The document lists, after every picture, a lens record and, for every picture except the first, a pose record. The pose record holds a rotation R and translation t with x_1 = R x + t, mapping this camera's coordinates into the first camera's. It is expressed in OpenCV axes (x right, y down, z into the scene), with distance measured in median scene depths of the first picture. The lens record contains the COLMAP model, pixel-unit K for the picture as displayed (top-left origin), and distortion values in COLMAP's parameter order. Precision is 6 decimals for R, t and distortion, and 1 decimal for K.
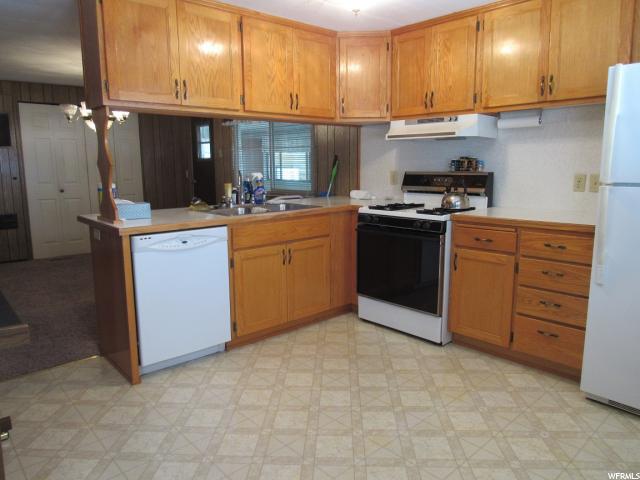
lens RADIAL K [[454.9, 0, 322.2], [0, 454.9, 238.8], [0, 0, 1]] dist [-0.024890, 0.001624]
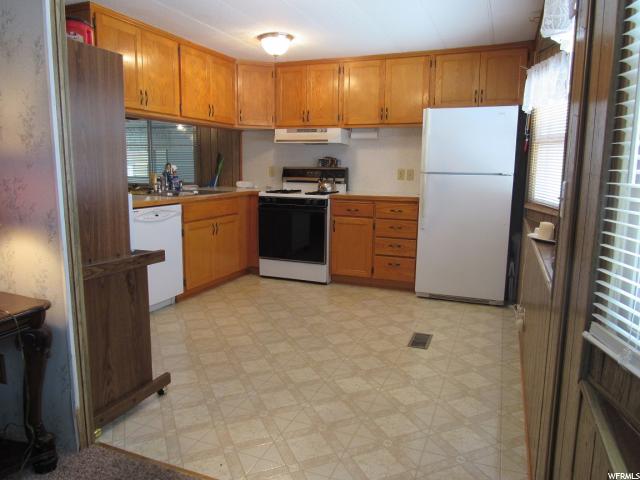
lens RADIAL K [[454.9, 0, 317.9], [0, 454.9, 239.3], [0, 0, 1]] dist [-0.024890, 0.001624]
pose [[0.903970, -0.047165, 0.424986, -0.391550], [0.047345, 0.998827, 0.010144, 0.074859], [-0.424966, 0.010951, 0.905143, -0.336158]]
